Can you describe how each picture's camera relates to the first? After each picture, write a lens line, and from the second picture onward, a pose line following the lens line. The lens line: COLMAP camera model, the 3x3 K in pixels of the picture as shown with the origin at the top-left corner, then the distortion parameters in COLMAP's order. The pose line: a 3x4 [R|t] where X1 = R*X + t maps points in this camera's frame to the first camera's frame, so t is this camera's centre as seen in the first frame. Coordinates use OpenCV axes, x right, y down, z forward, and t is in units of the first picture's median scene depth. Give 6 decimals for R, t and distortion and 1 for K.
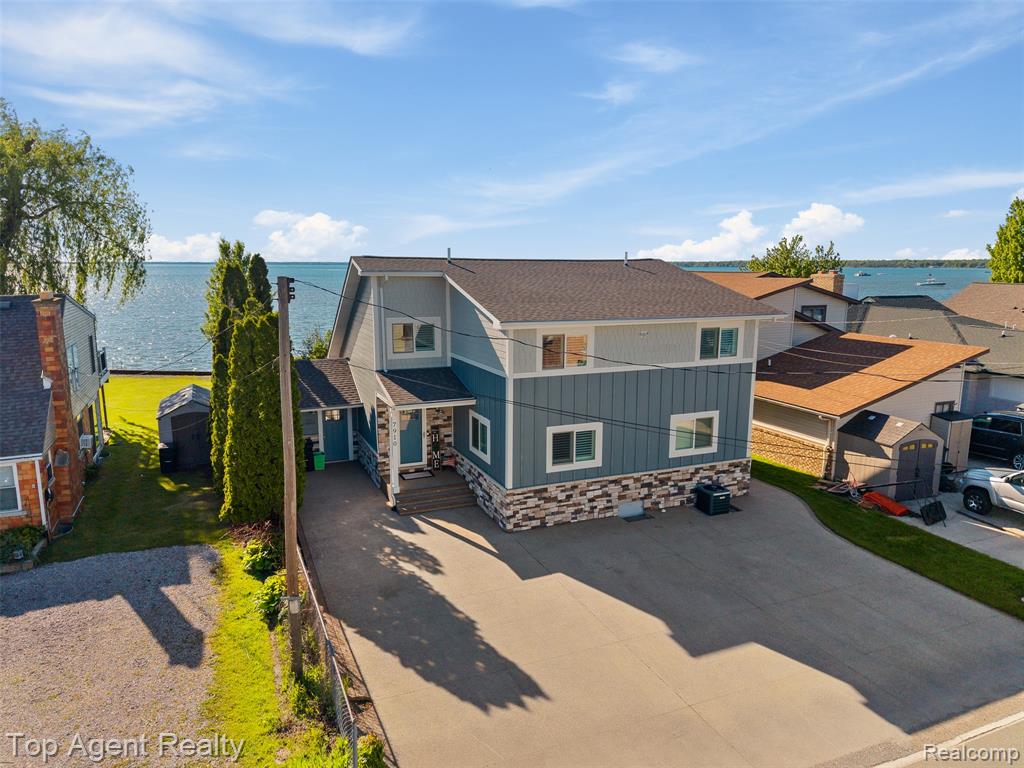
lens RADIAL K [[684.1, 0, 512.0], [0, 684.1, 384.0], [0, 0, 1]] dist [0.055143, -0.060228]
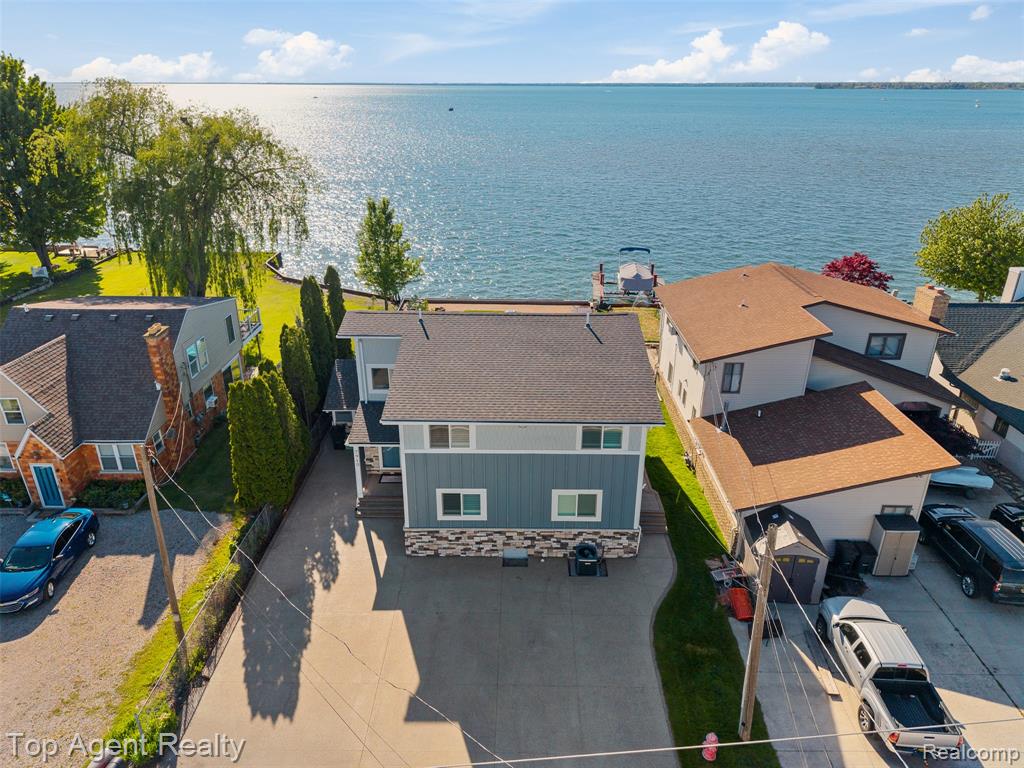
lens RADIAL K [[684.1, 0, 512.0], [0, 684.1, 384.0], [0, 0, 1]] dist [0.055143, -0.060228]
pose [[0.915520, 0.157796, -0.370032, 0.587434], [-0.065157, 0.965876, 0.250677, -0.429451], [0.396960, -0.205390, 0.894560, -0.044138]]
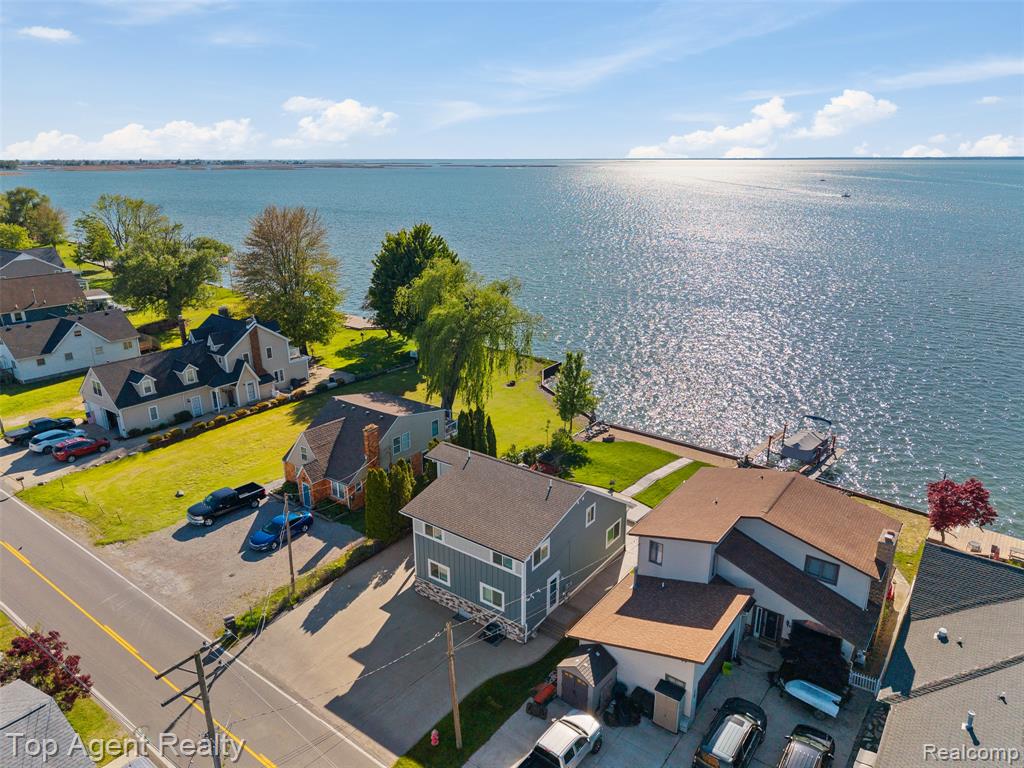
lens RADIAL K [[684.1, 0, 512.0], [0, 684.1, 384.0], [0, 0, 1]] dist [0.055143, -0.060228]
pose [[0.509558, 0.264453, -0.818789, 1.760670], [-0.143098, 0.964391, 0.222425, -0.960723], [0.848453, 0.003829, 0.529256, 0.045700]]
